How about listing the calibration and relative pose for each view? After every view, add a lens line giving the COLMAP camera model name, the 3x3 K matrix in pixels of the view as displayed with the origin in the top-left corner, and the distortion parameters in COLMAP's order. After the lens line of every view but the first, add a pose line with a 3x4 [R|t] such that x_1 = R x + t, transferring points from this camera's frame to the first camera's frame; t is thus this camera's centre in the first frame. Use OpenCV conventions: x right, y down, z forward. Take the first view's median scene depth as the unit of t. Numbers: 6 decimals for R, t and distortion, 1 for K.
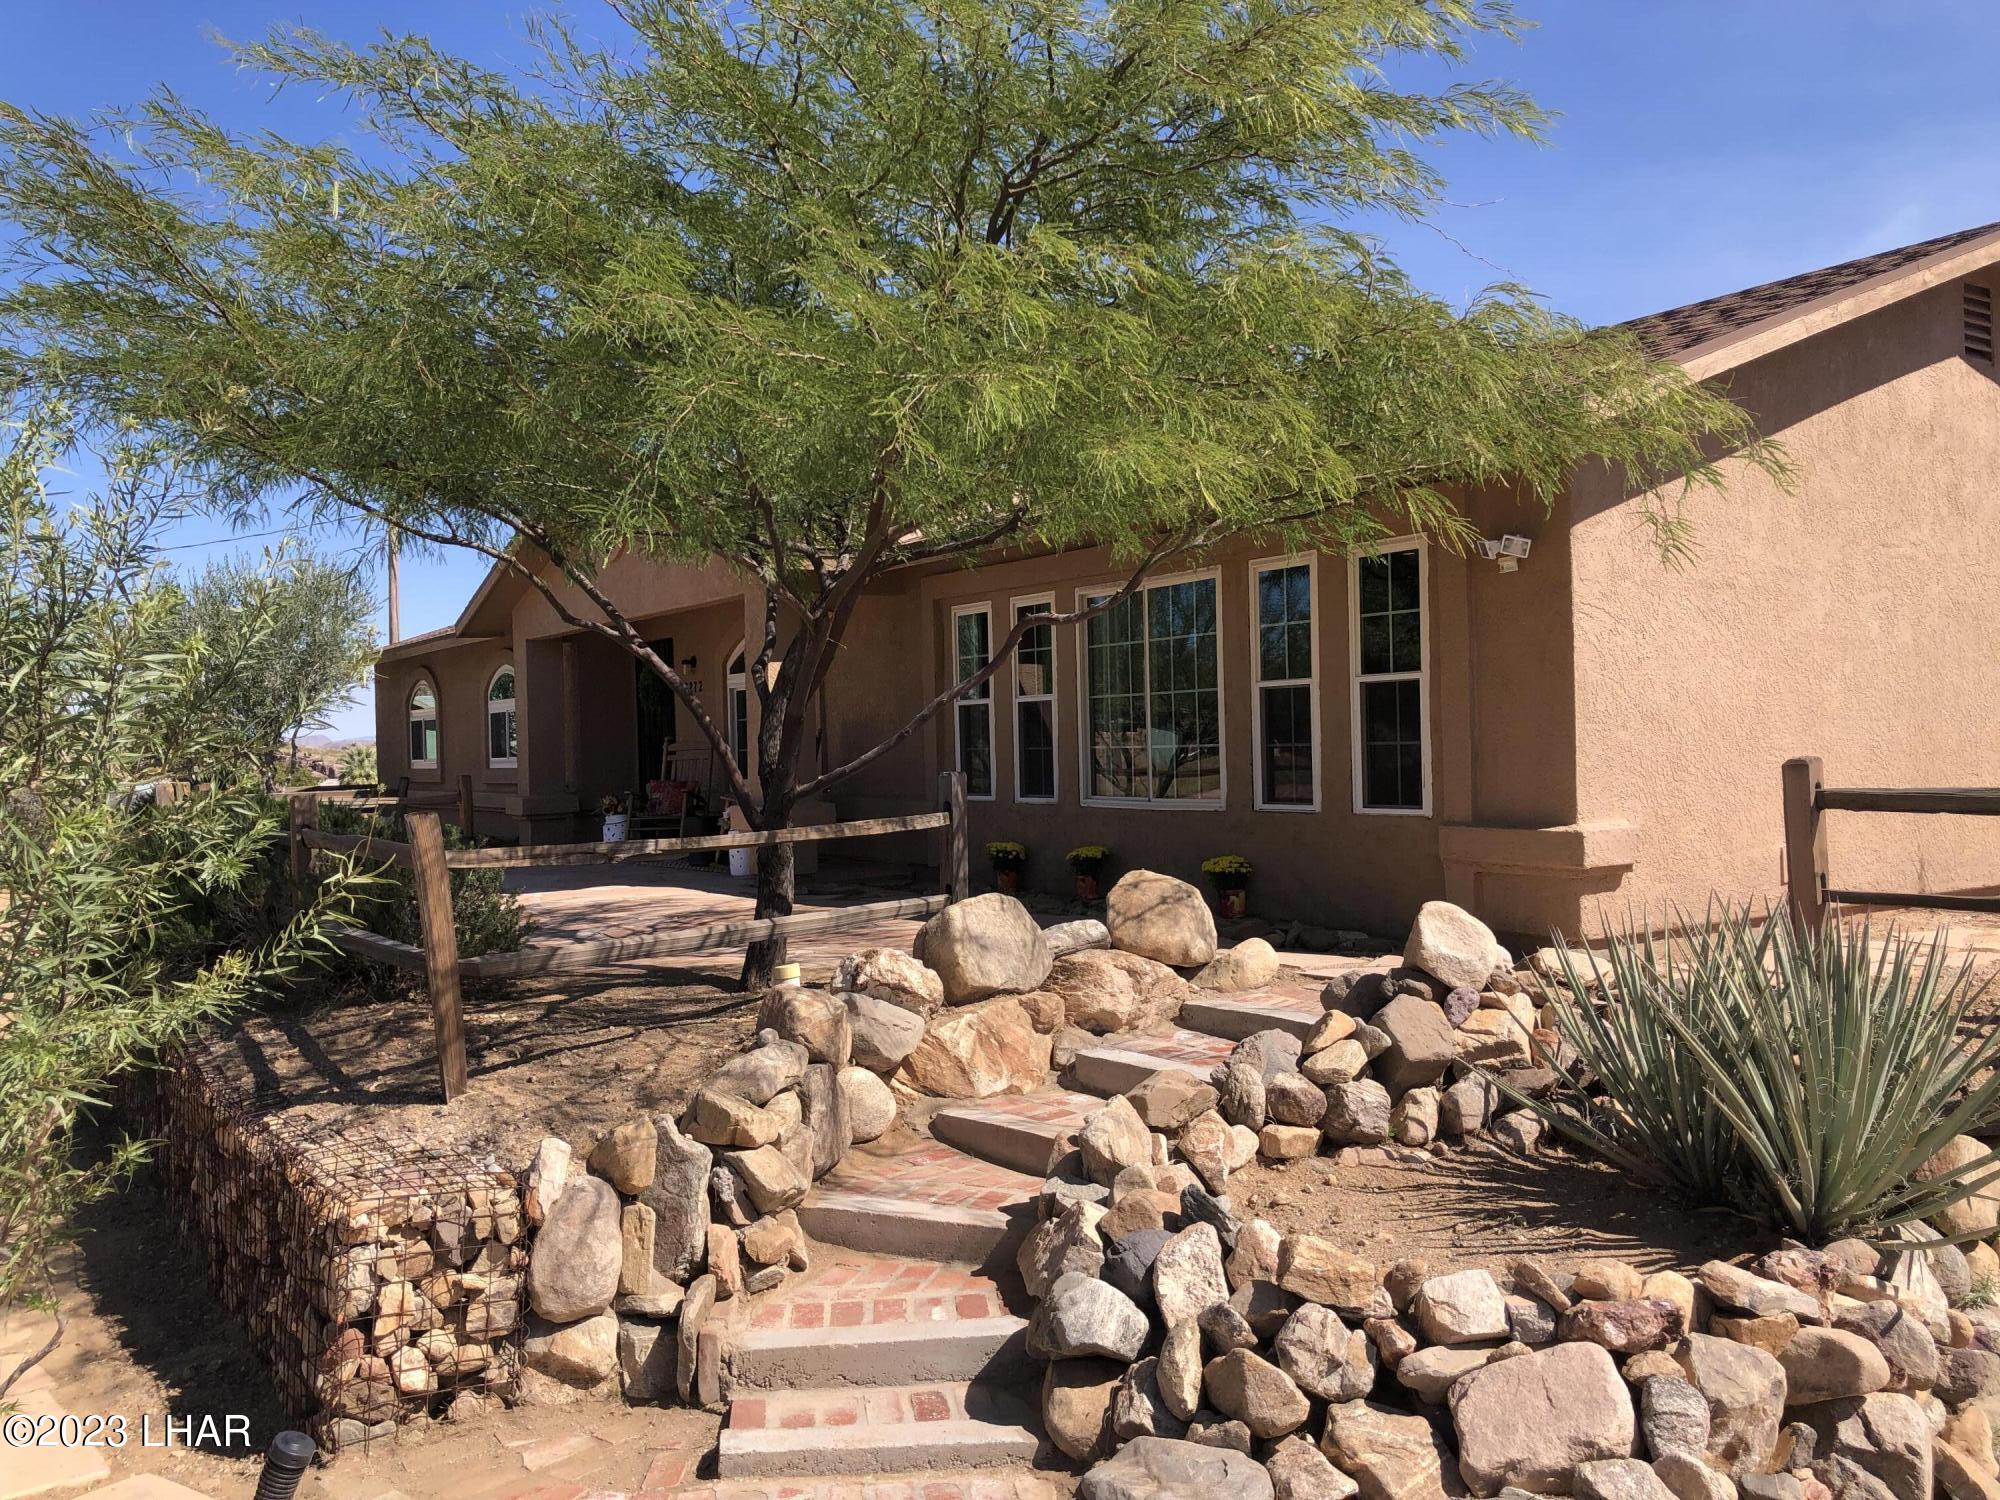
lens RADIAL K [[1651.6, 0, 1000.0], [0, 1651.6, 750.0], [0, 0, 1]] dist [0.116613, -0.176552]
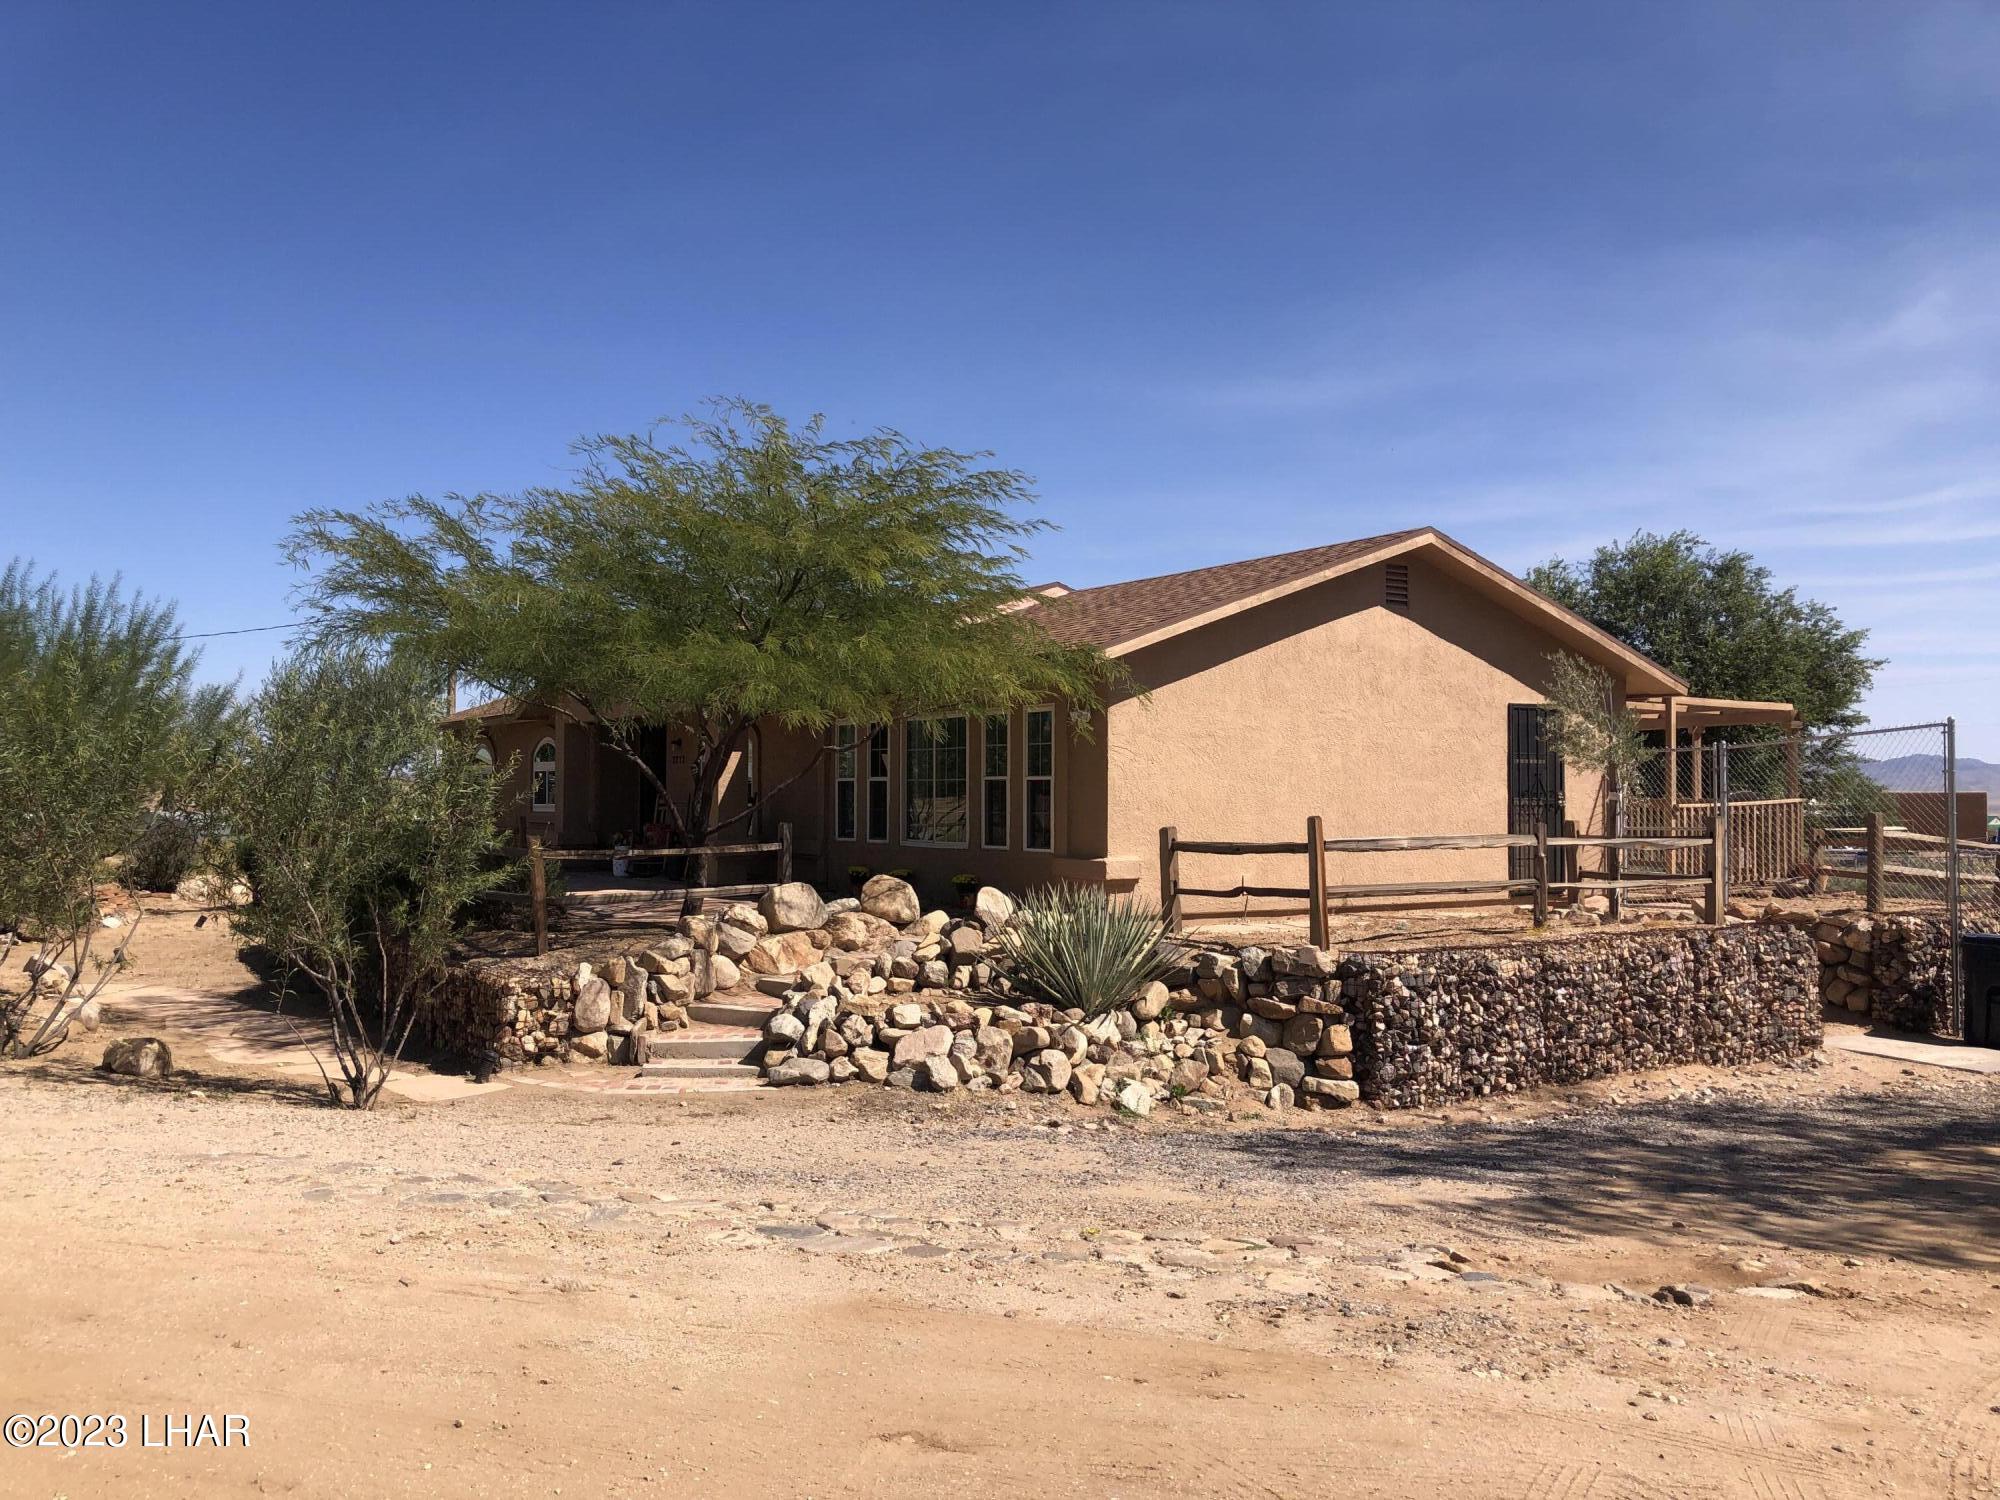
lens RADIAL K [[1601.2, 0, 1000.0], [0, 1601.2, 750.0], [0, 0, 1]] dist [0.155741, -0.002774]
pose [[0.999635, 0.026545, -0.004943, 0.315479], [-0.026689, 0.999135, -0.031882, -0.026615], [0.004092, 0.032002, 0.999479, -1.264532]]
